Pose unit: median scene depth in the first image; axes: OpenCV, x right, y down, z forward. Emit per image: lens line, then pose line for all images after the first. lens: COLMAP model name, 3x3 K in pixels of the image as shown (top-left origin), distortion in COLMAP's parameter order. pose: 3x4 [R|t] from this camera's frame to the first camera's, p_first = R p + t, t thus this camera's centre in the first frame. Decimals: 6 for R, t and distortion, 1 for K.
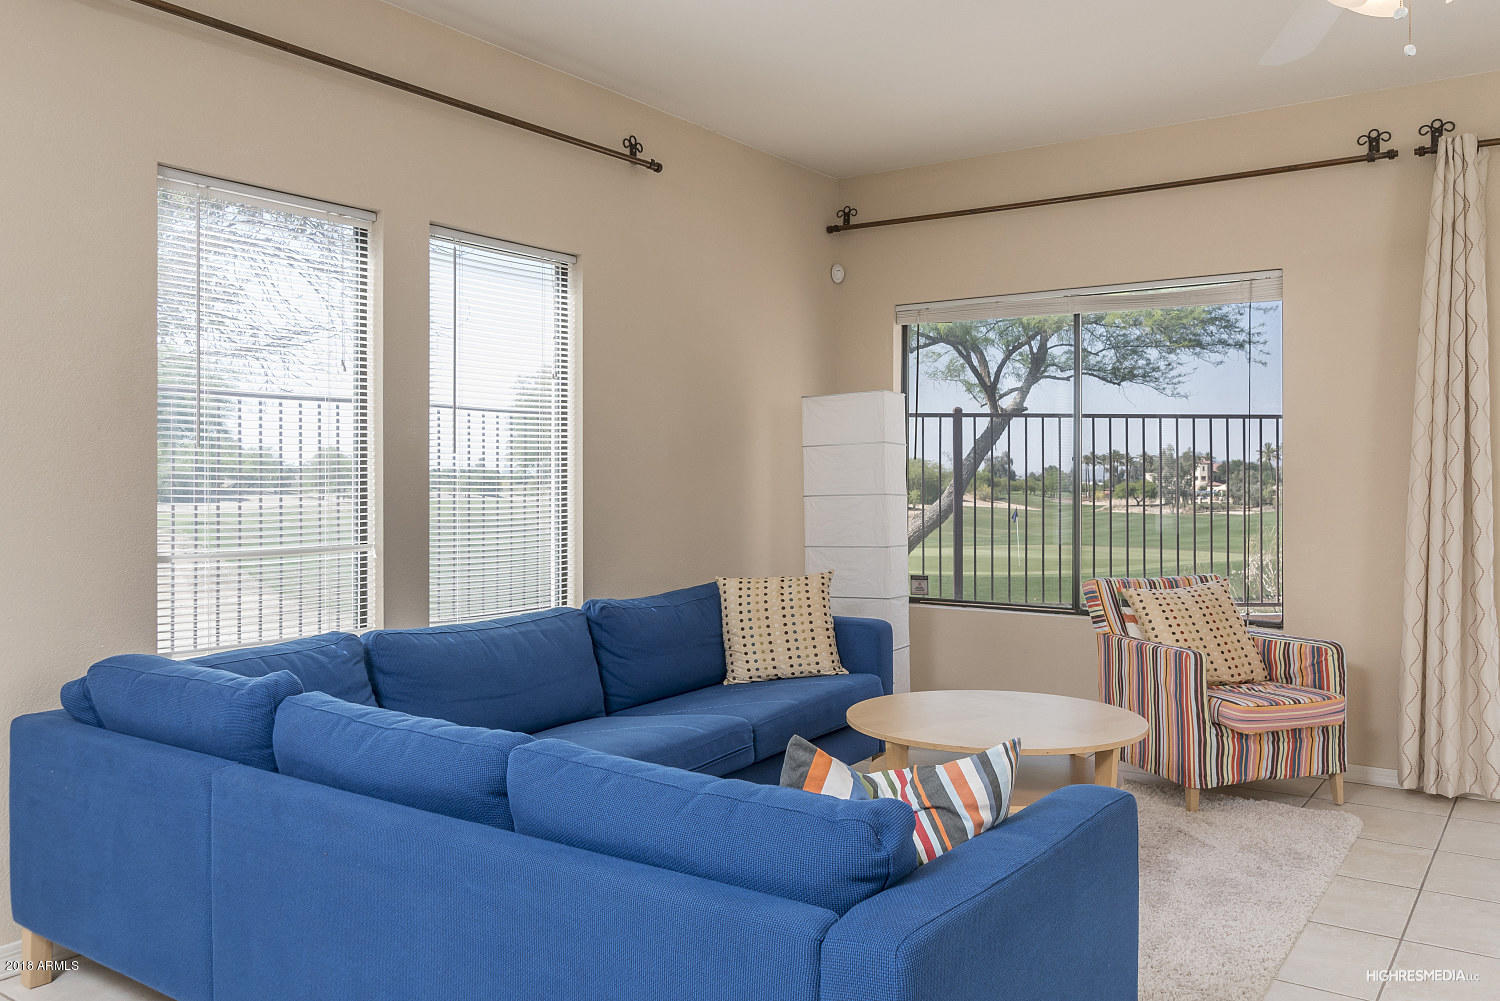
lens RADIAL K [[1194.2, 0, 749.4], [0, 1194.2, 474.6], [0, 0, 1]] dist [0.008330, 0.007371]
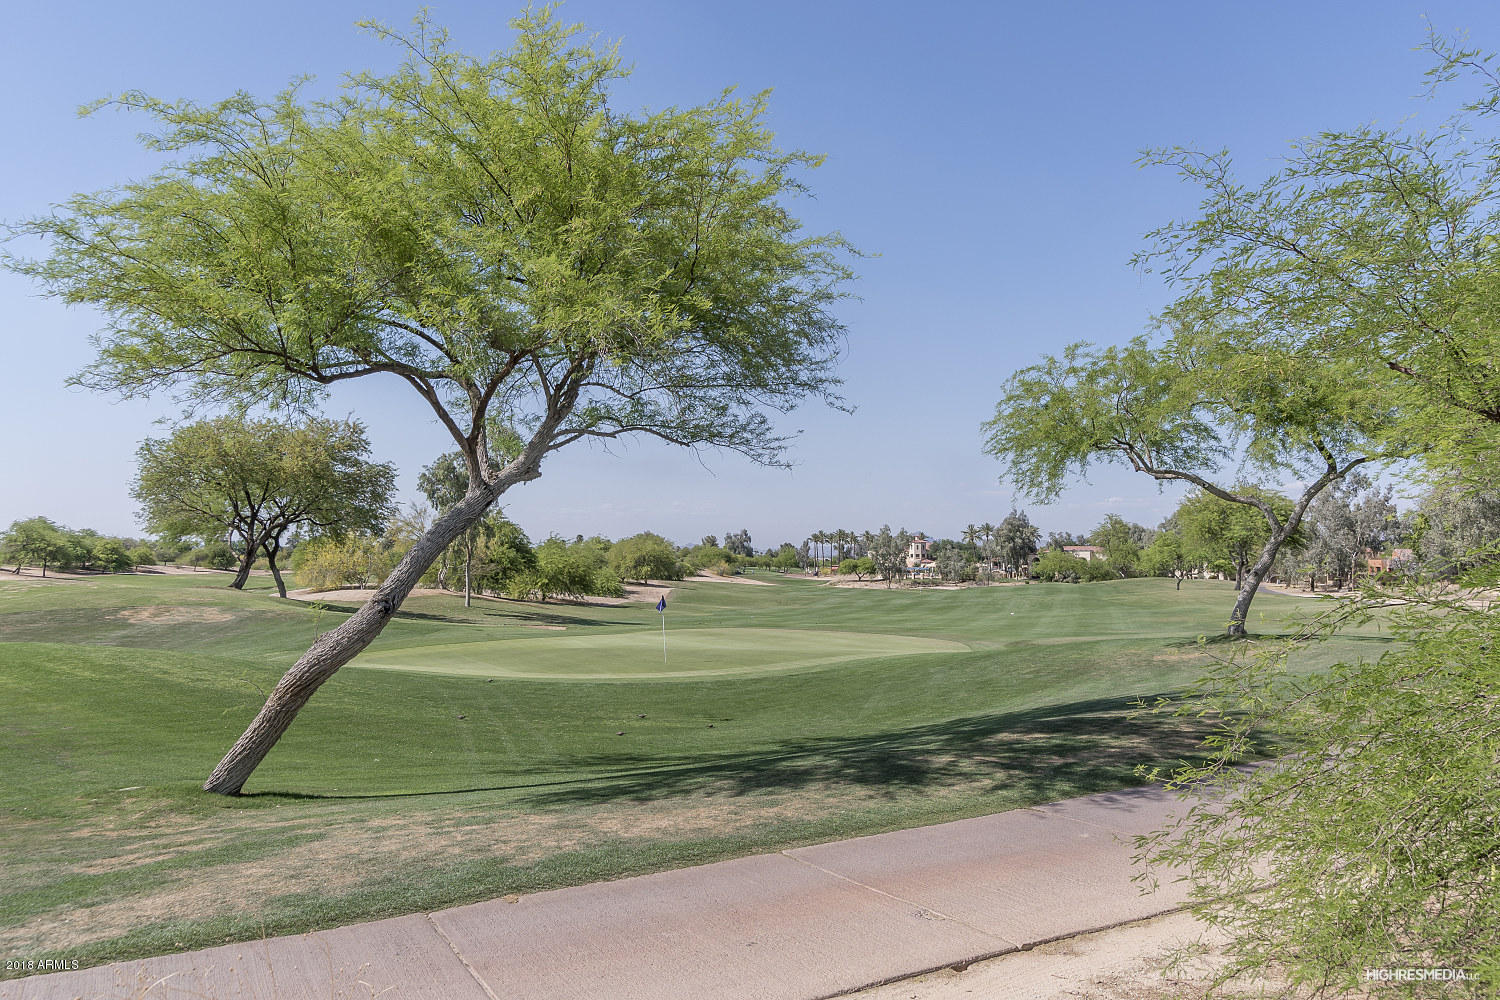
lens RADIAL K [[1082.7, 0, 750.0], [0, 1082.7, 500.0], [0, 0, 1]] dist [0.001814, 0.000096]
pose [[0.980629, 0.015021, 0.195296, 1.006202], [-0.006241, 0.998945, -0.045494, -0.057681], [-0.195773, 0.043394, 0.979689, 1.603358]]
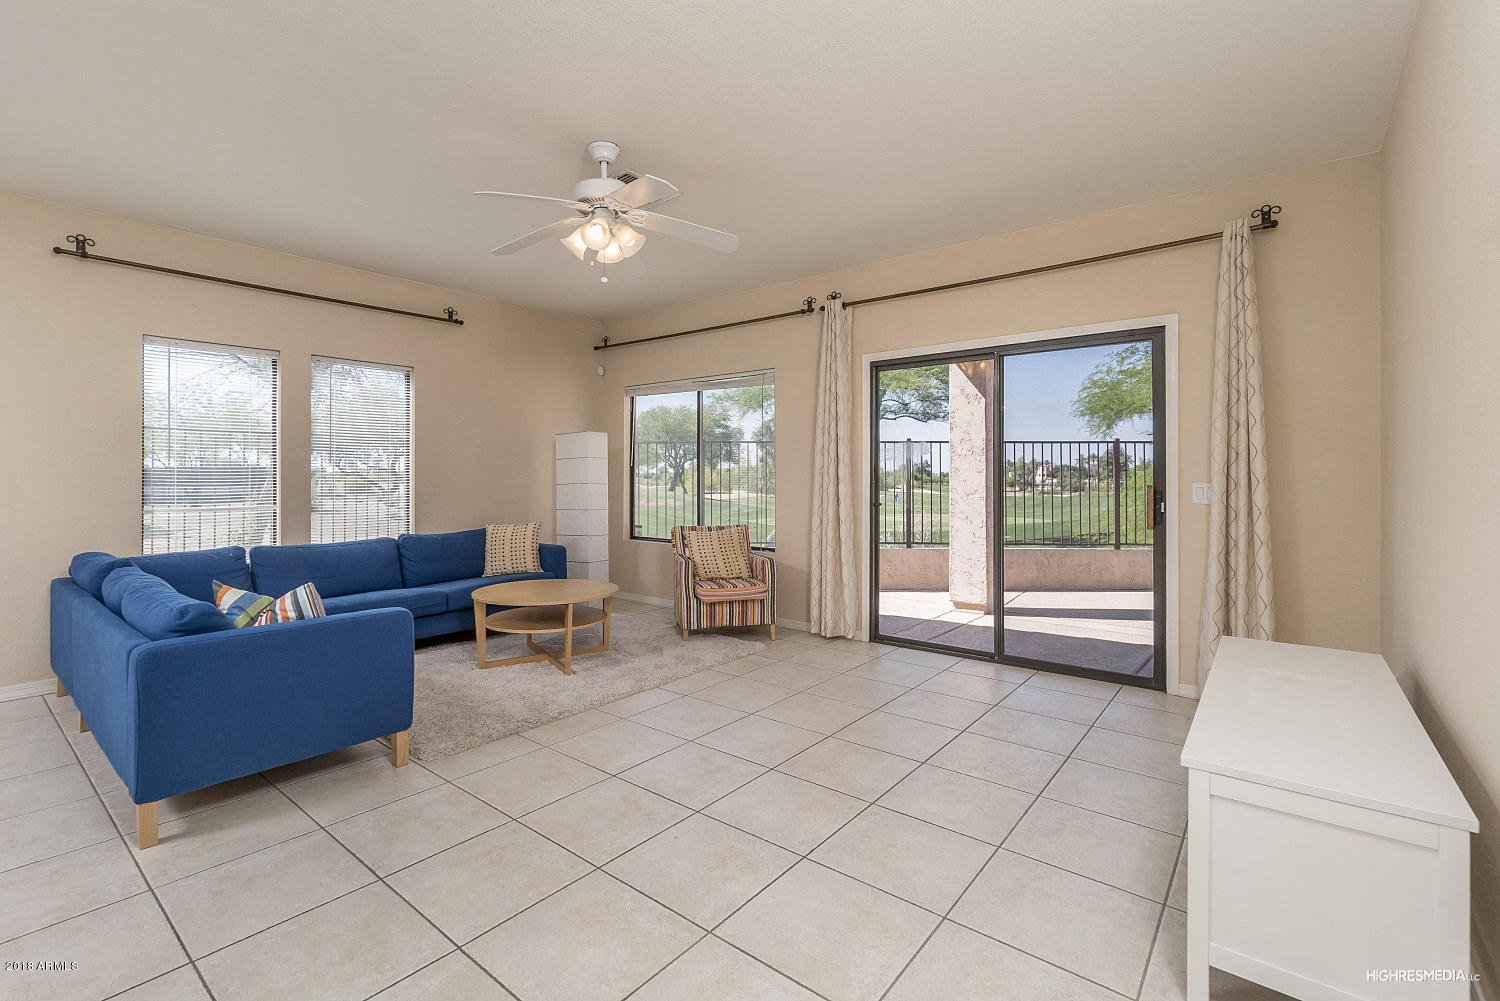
lens RADIAL K [[683.9, 0, 728.4], [0, 683.9, 467.2], [0, 0, 1]] dist [-0.001160, -0.000227]
pose [[0.996373, -0.001946, -0.085069, 0.483872], [0.001154, 0.999956, -0.009354, 0.000718], [0.085084, 0.009221, 0.996331, -0.123796]]
